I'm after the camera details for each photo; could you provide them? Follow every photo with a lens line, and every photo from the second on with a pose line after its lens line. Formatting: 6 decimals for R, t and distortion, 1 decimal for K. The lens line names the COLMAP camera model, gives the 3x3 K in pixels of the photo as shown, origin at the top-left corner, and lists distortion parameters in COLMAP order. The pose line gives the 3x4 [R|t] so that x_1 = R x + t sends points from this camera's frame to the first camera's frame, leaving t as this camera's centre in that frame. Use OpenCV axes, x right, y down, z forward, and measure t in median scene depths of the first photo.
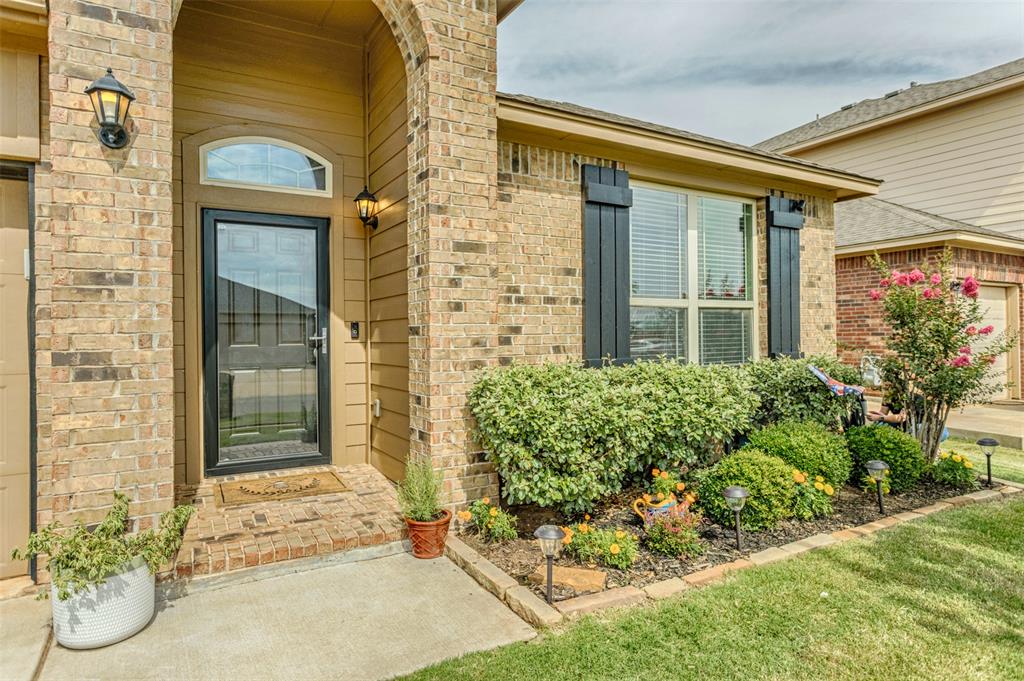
lens RADIAL K [[593.4, 0, 514.9], [0, 593.4, 333.7], [0, 0, 1]] dist [-0.007931, -0.000913]
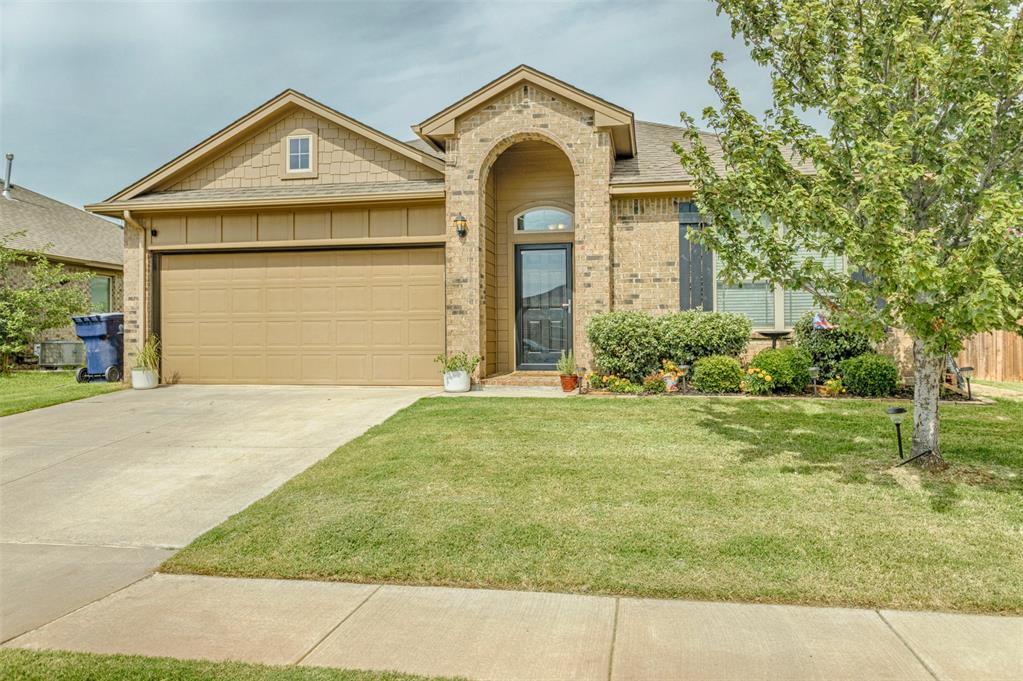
lens RADIAL K [[783.7, 0, 511.1], [0, 783.7, 341.7], [0, 0, 1]] dist [0.002323, 0.000099]
pose [[0.755681, 0.001186, -0.654938, 1.591304], [0.003037, 0.999981, 0.005314, 0.147428], [0.654932, -0.006005, 0.755664, -1.390141]]
